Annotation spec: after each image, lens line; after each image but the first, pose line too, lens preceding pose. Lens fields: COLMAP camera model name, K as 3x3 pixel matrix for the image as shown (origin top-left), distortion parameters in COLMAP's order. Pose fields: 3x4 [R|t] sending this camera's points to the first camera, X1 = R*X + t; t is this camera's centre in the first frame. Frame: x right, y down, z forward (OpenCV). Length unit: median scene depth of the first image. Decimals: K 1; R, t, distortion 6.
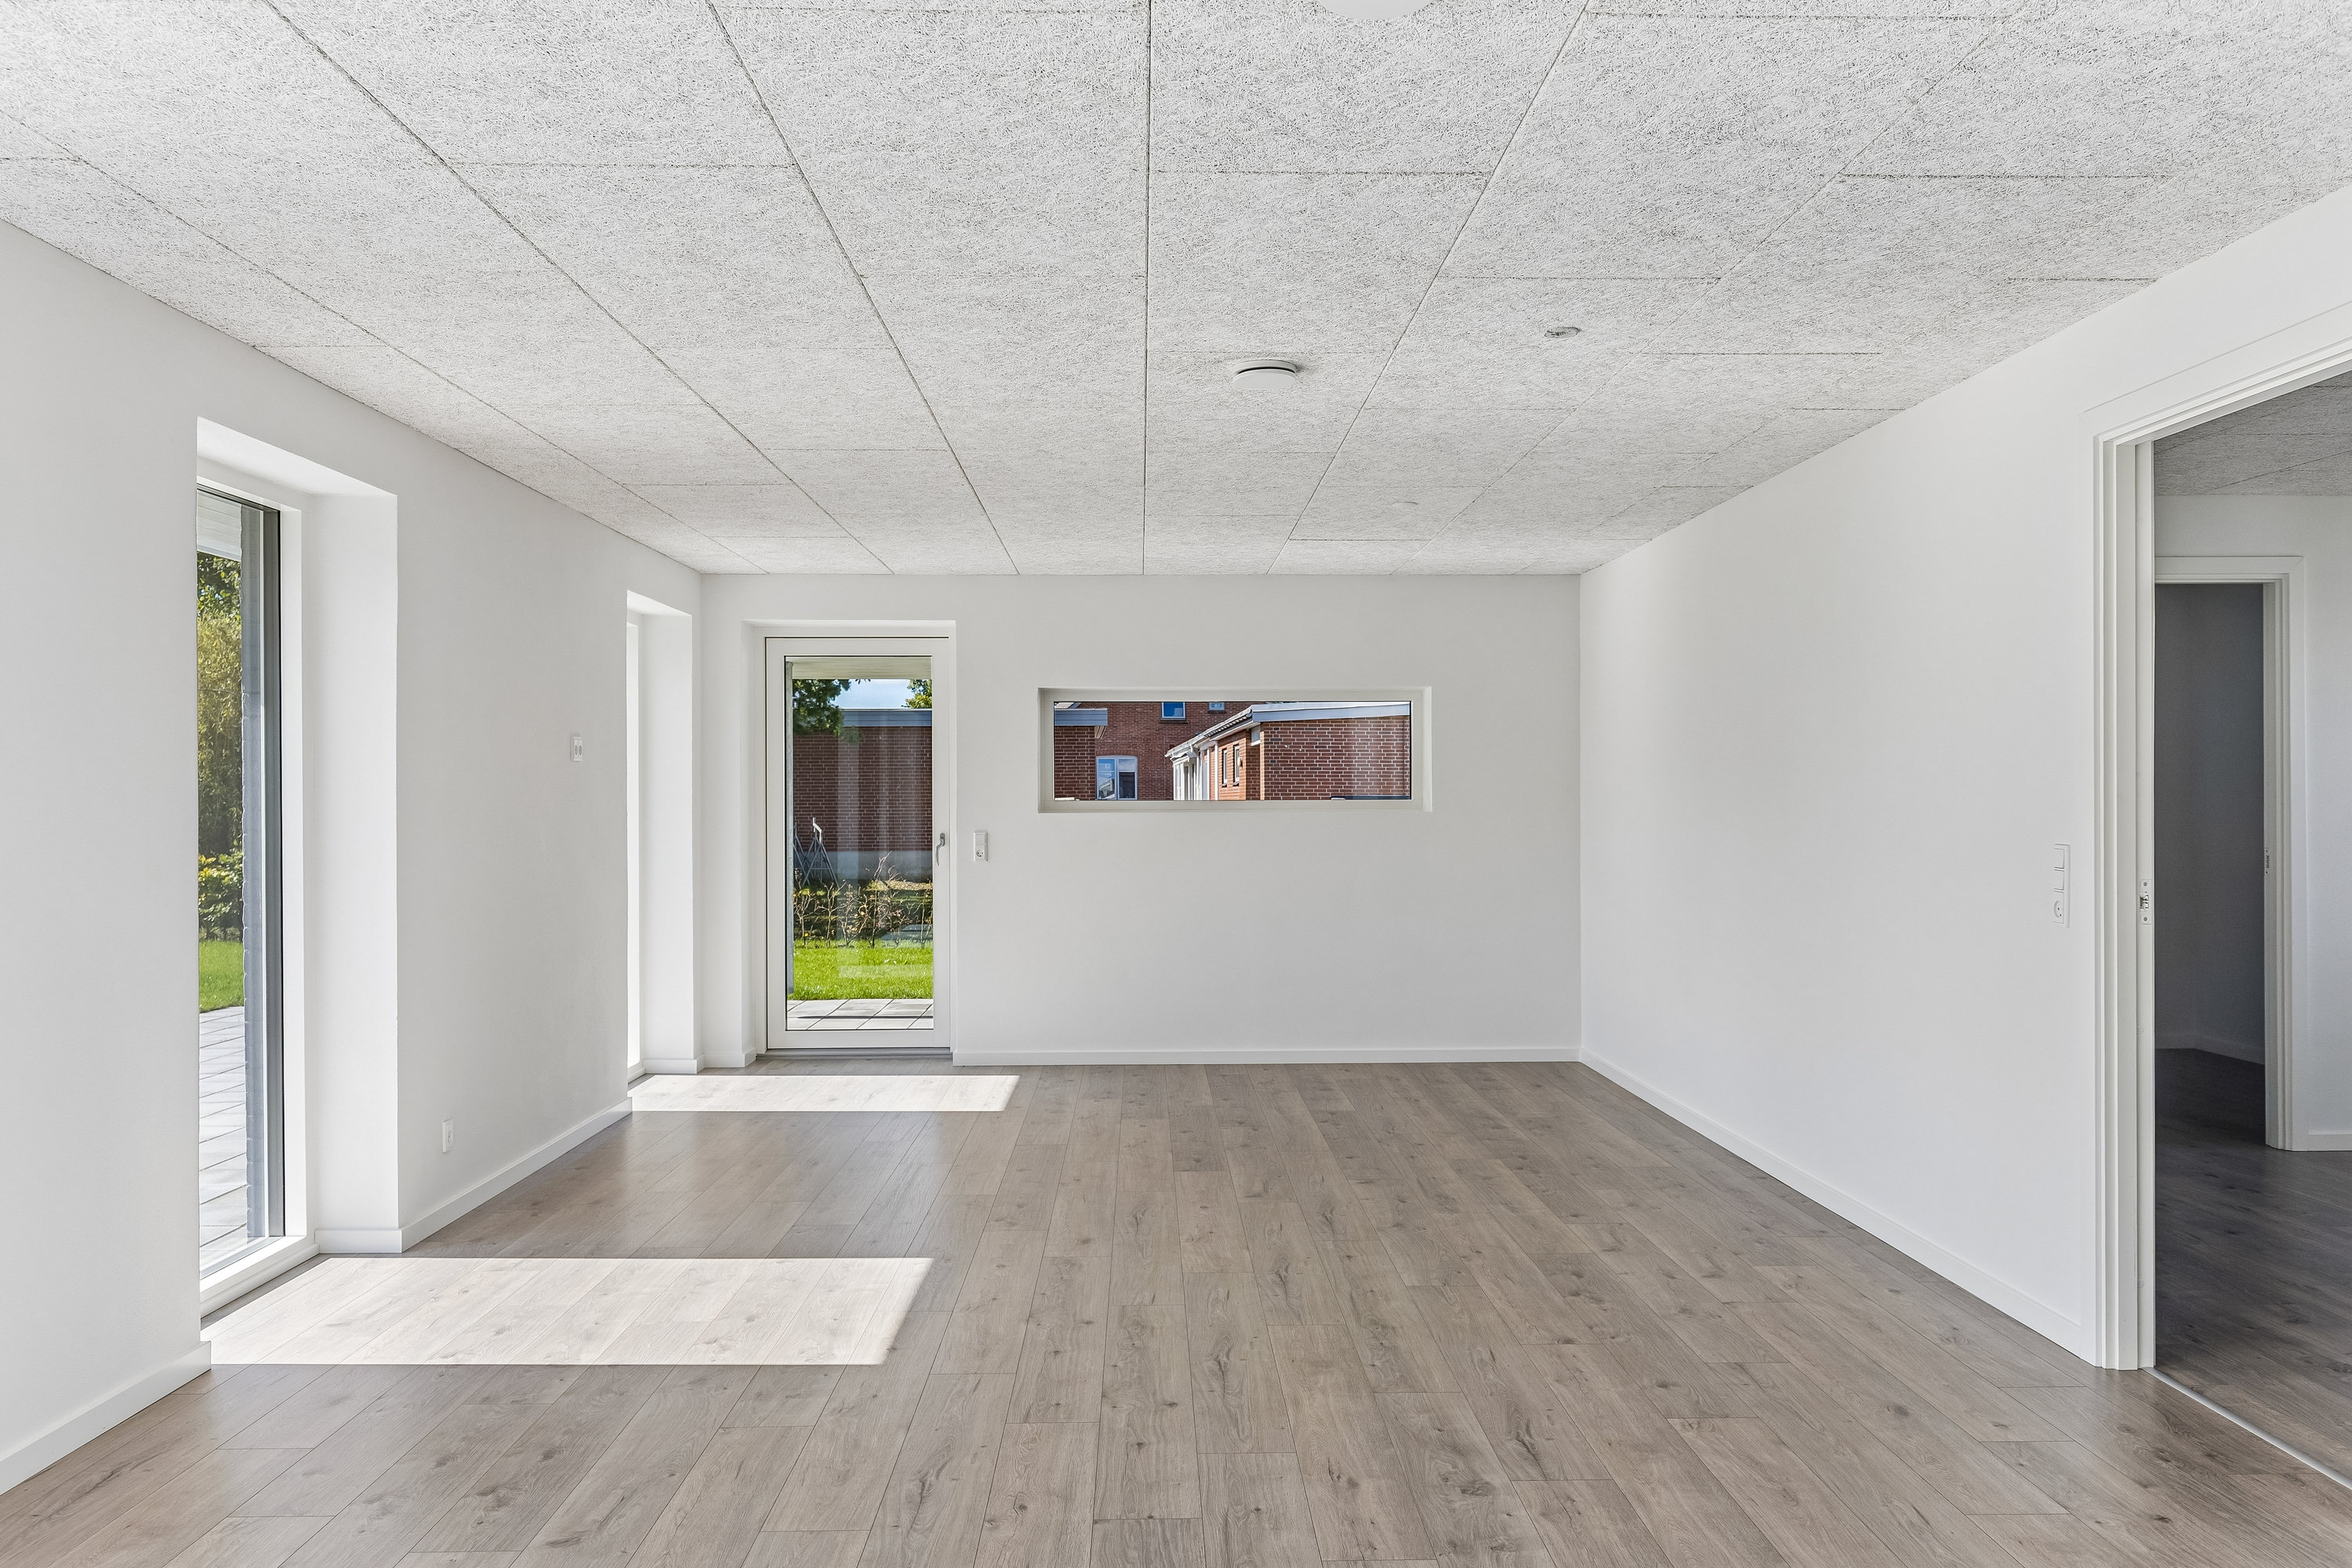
lens RADIAL K [[1727.3, 0, 1176.0], [0, 1727.3, 784.0], [0, 0, 1]] dist [0.004667, -0.001903]
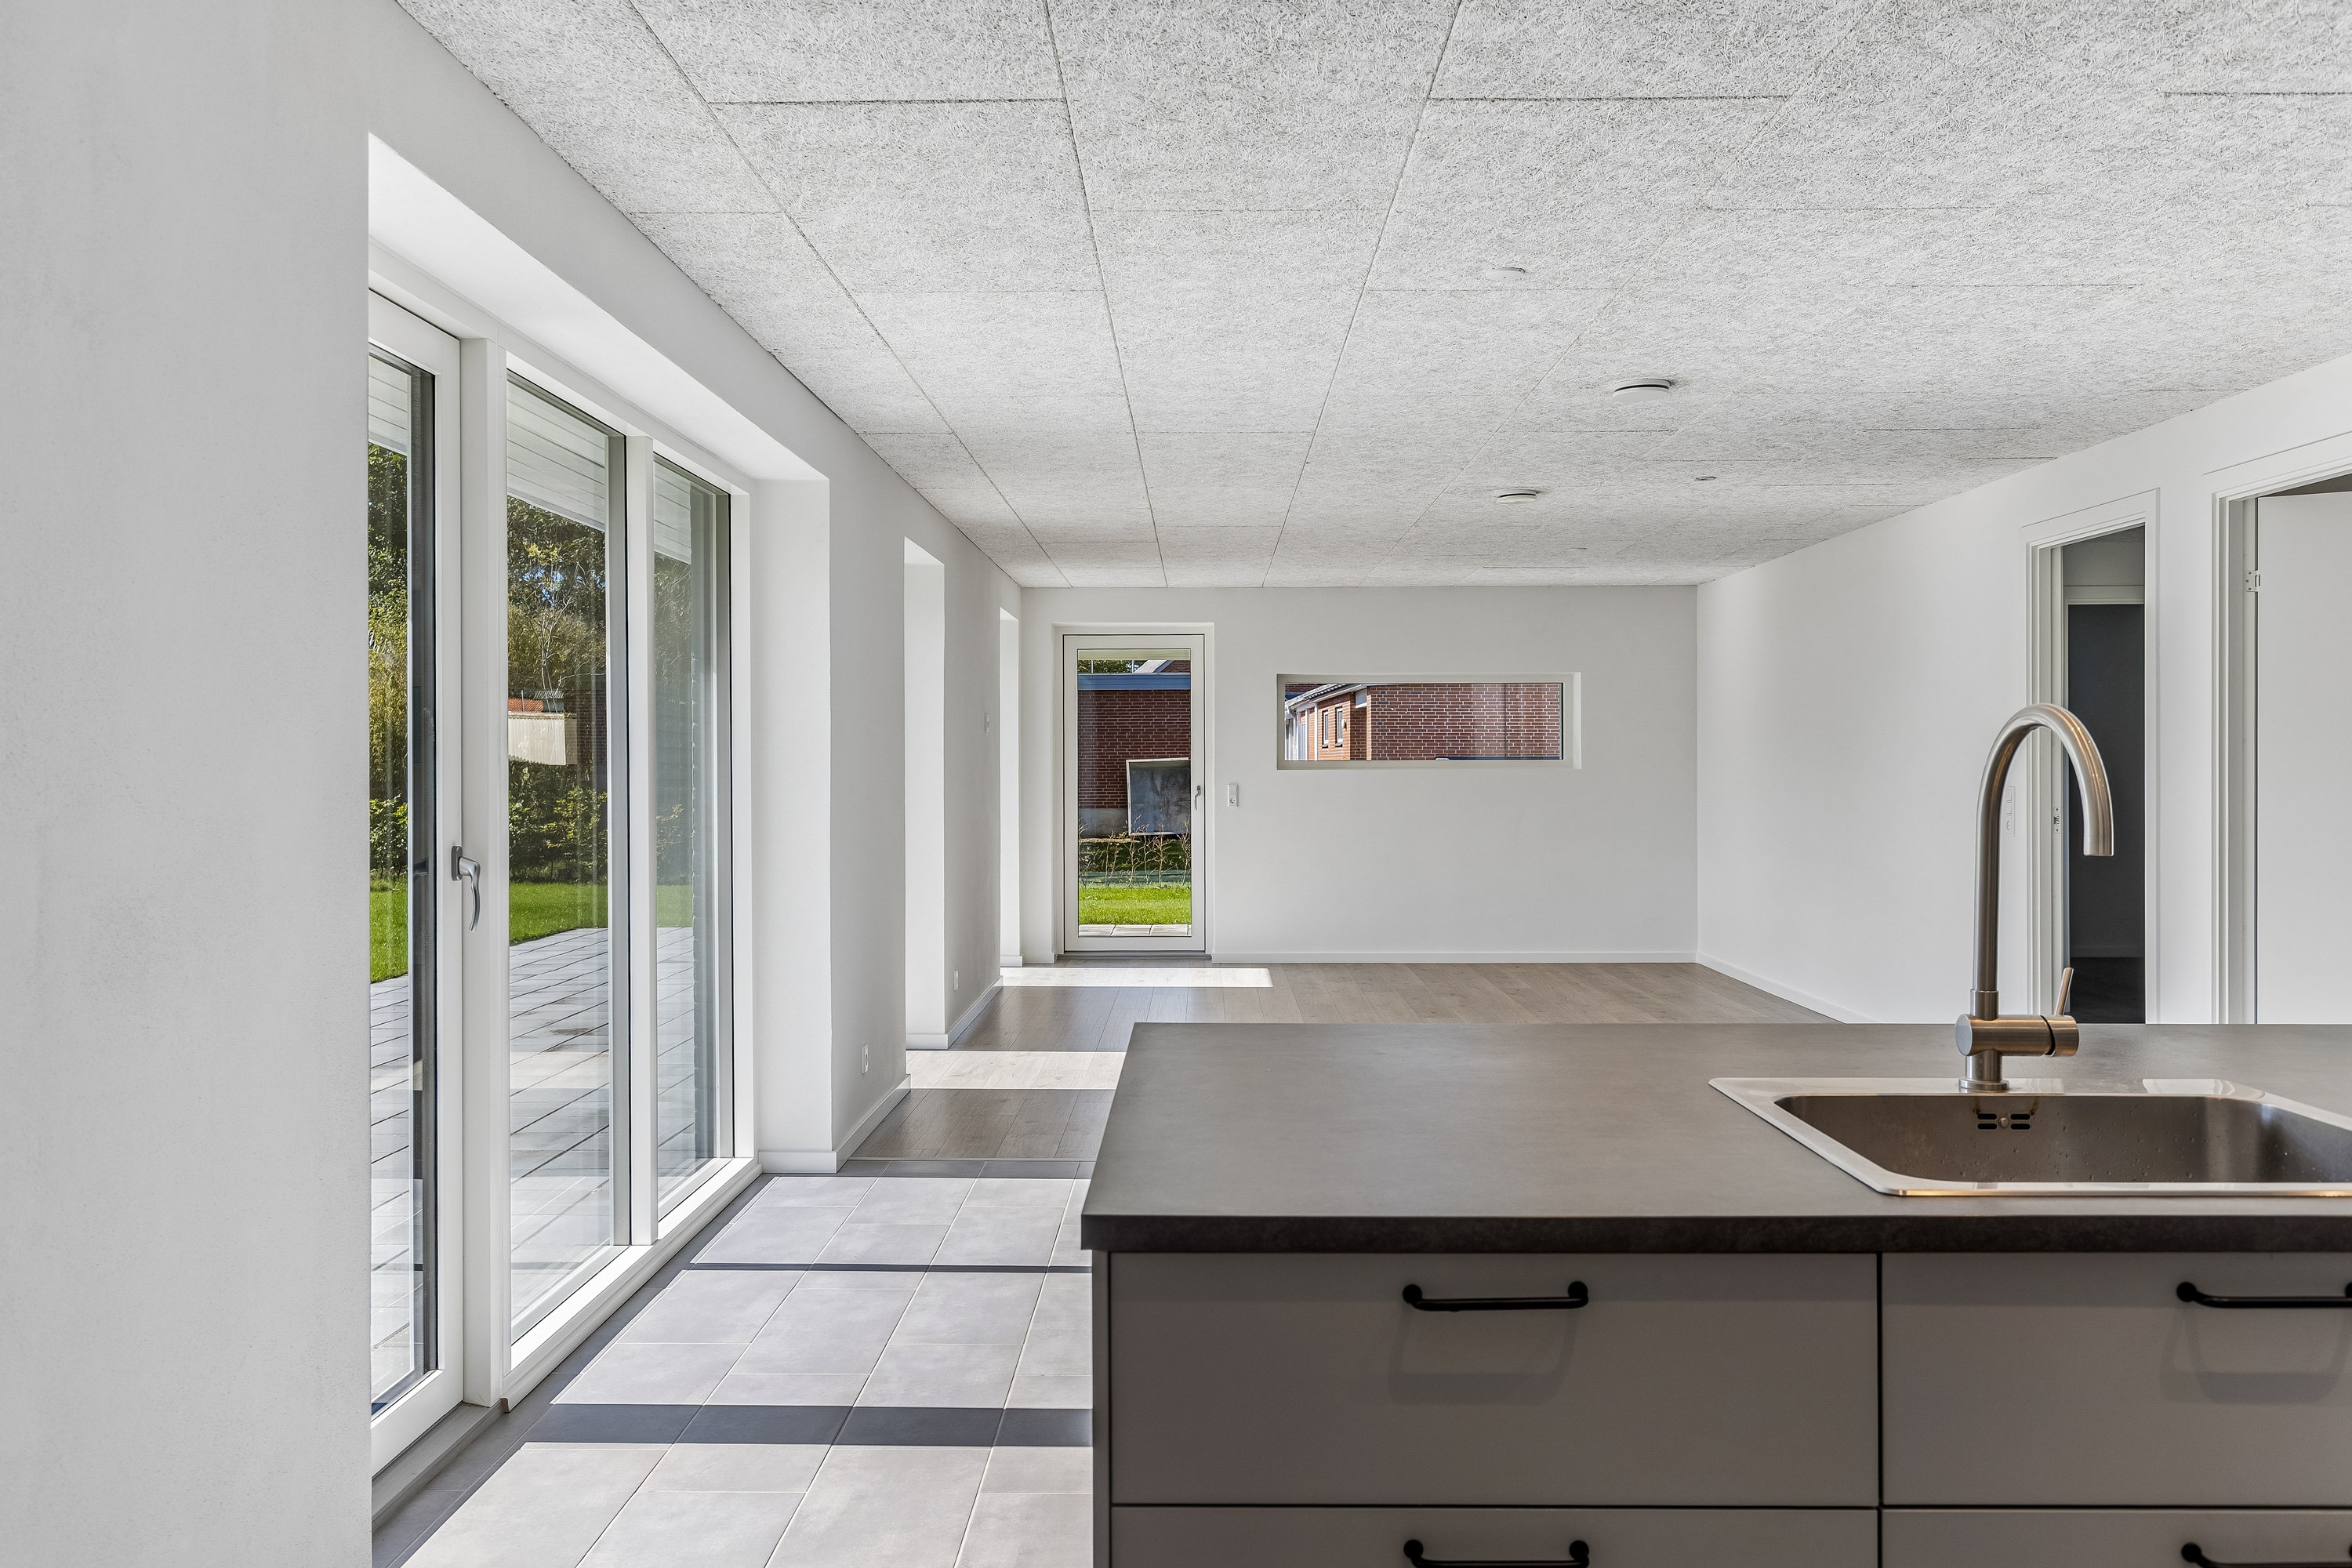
lens RADIAL K [[1810.4, 0, 1172.5], [0, 1810.4, 753.7], [0, 0, 1]] dist [0.005036, -0.001344]
pose [[0.999330, -0.000265, -0.036609, -0.108655], [0.000462, 0.999985, 0.005374, -0.002913], [0.036607, -0.005387, 0.999315, -0.368198]]
